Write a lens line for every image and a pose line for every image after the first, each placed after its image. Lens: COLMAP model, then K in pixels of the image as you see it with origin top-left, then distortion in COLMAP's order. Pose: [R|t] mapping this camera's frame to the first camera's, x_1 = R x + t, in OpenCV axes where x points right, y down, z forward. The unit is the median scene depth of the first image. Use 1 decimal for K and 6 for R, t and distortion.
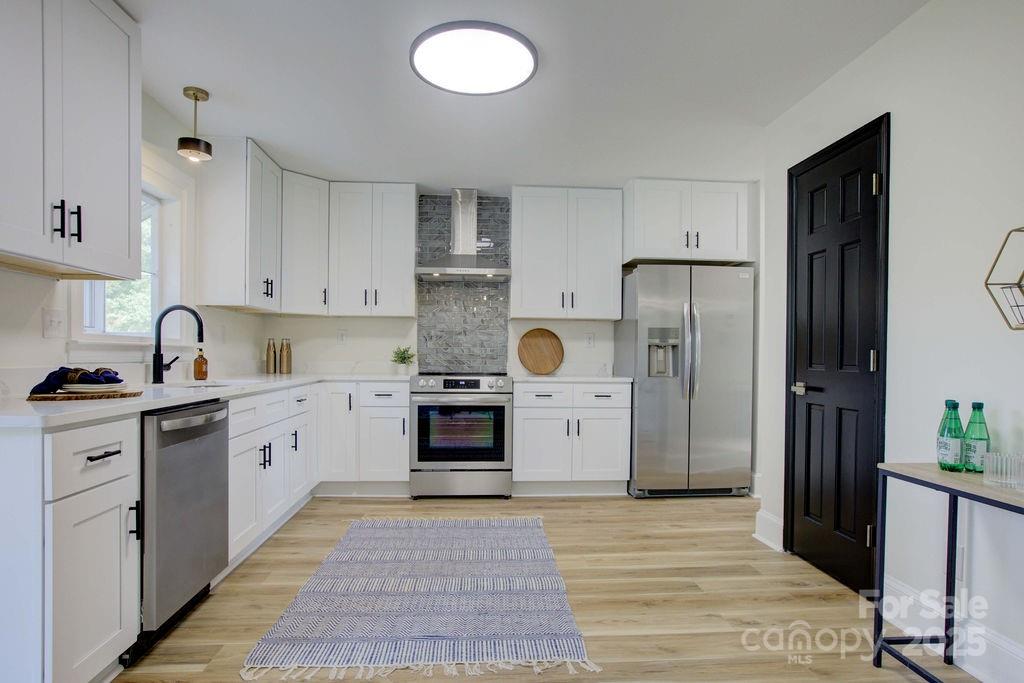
lens RADIAL K [[562.6, 0, 508.2], [0, 562.6, 358.4], [0, 0, 1]] dist [-0.050574, 0.033299]
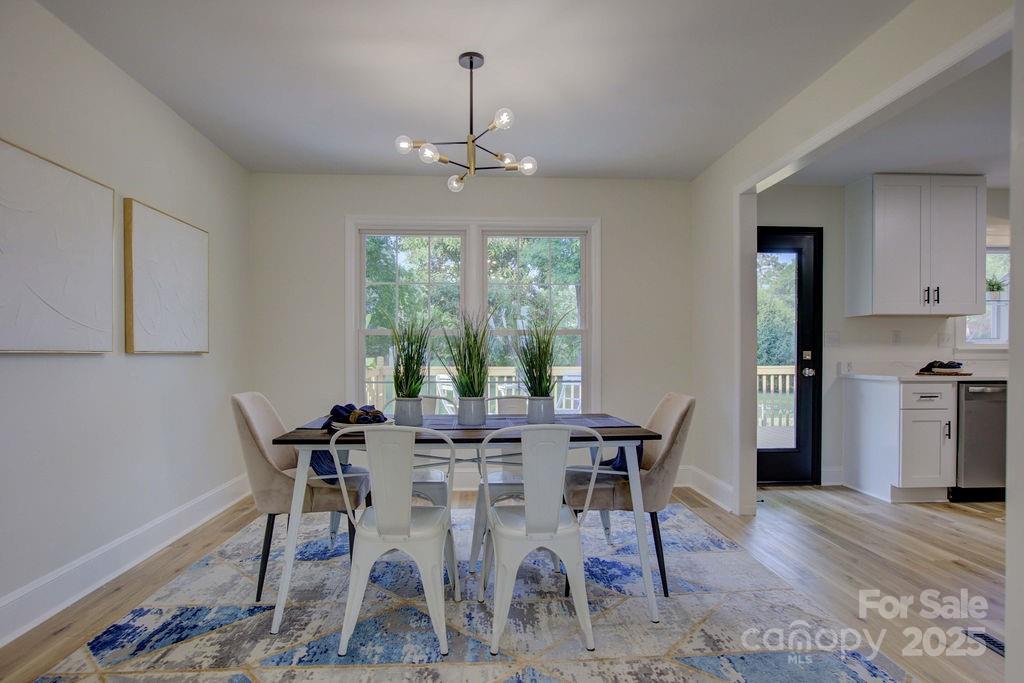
lens RADIAL K [[562.6, 0, 508.2], [0, 562.6, 358.4], [0, 0, 1]] dist [-0.050574, 0.033299]
pose [[-0.015307, -0.005912, -0.999865, 0.637796], [0.000292, 0.999982, -0.005918, 0.008778], [0.999883, -0.000383, -0.015305, -0.297388]]
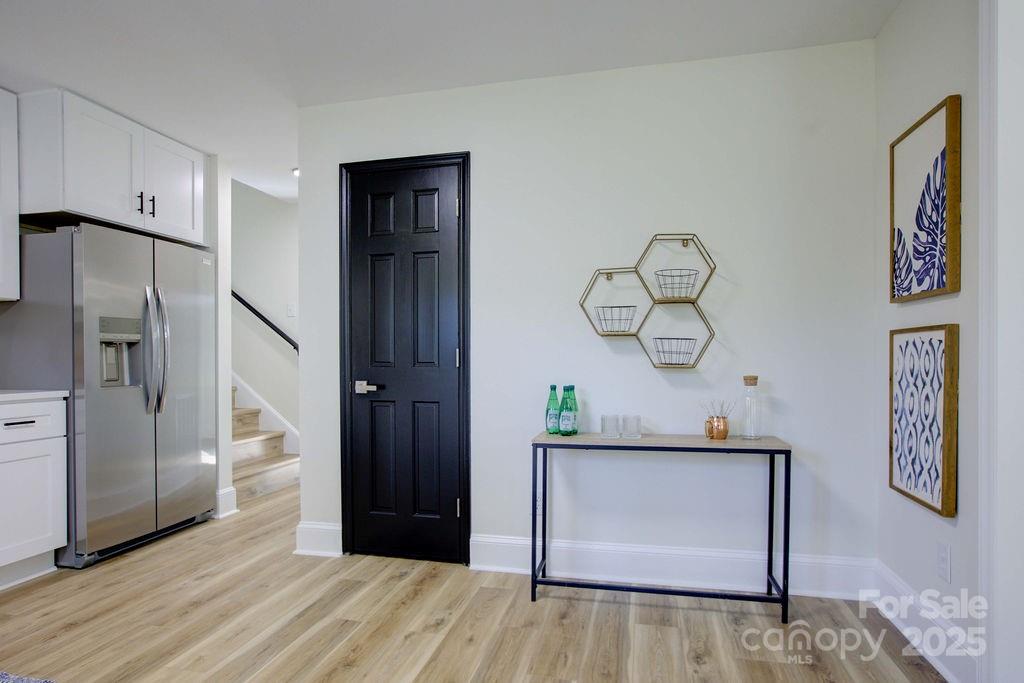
lens RADIAL K [[562.6, 0, 508.2], [0, 562.6, 358.4], [0, 0, 1]] dist [-0.050574, 0.033299]
pose [[0.294100, -0.013686, 0.955677, -0.250475], [0.013259, 0.999860, 0.010239, -0.003213], [-0.955683, 0.009660, 0.294240, 0.306771]]
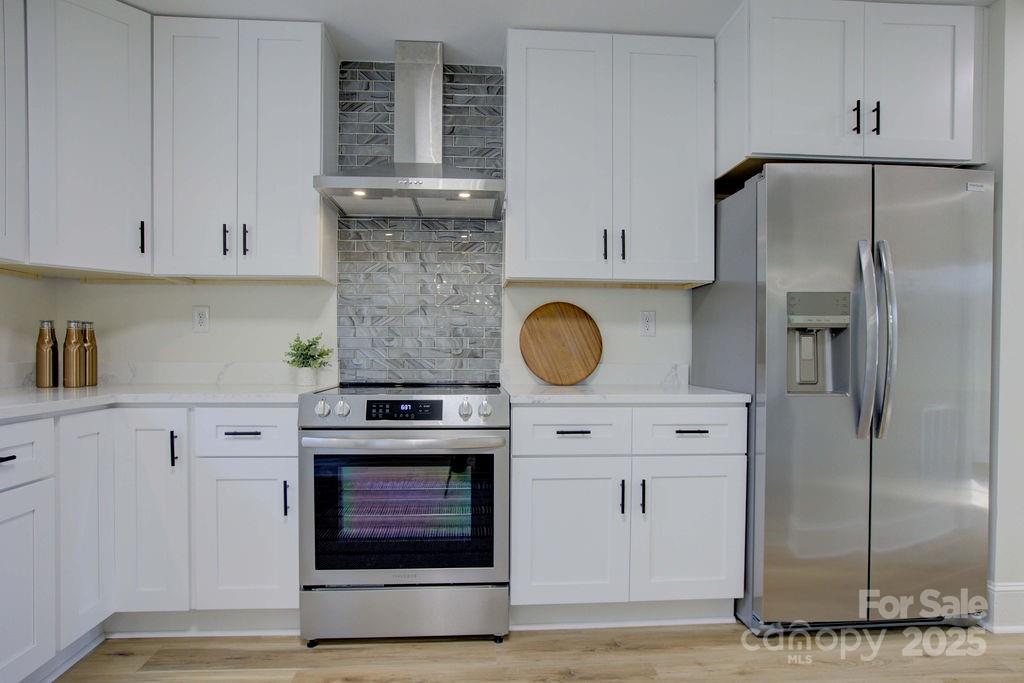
lens RADIAL K [[562.6, 0, 508.2], [0, 562.6, 358.4], [0, 0, 1]] dist [-0.050574, 0.033299]
pose [[0.999987, -0.005046, 0.000741, 0.006226], [0.005042, 0.999973, 0.005341, -0.001021], [-0.000768, -0.005337, 0.999985, 0.502883]]
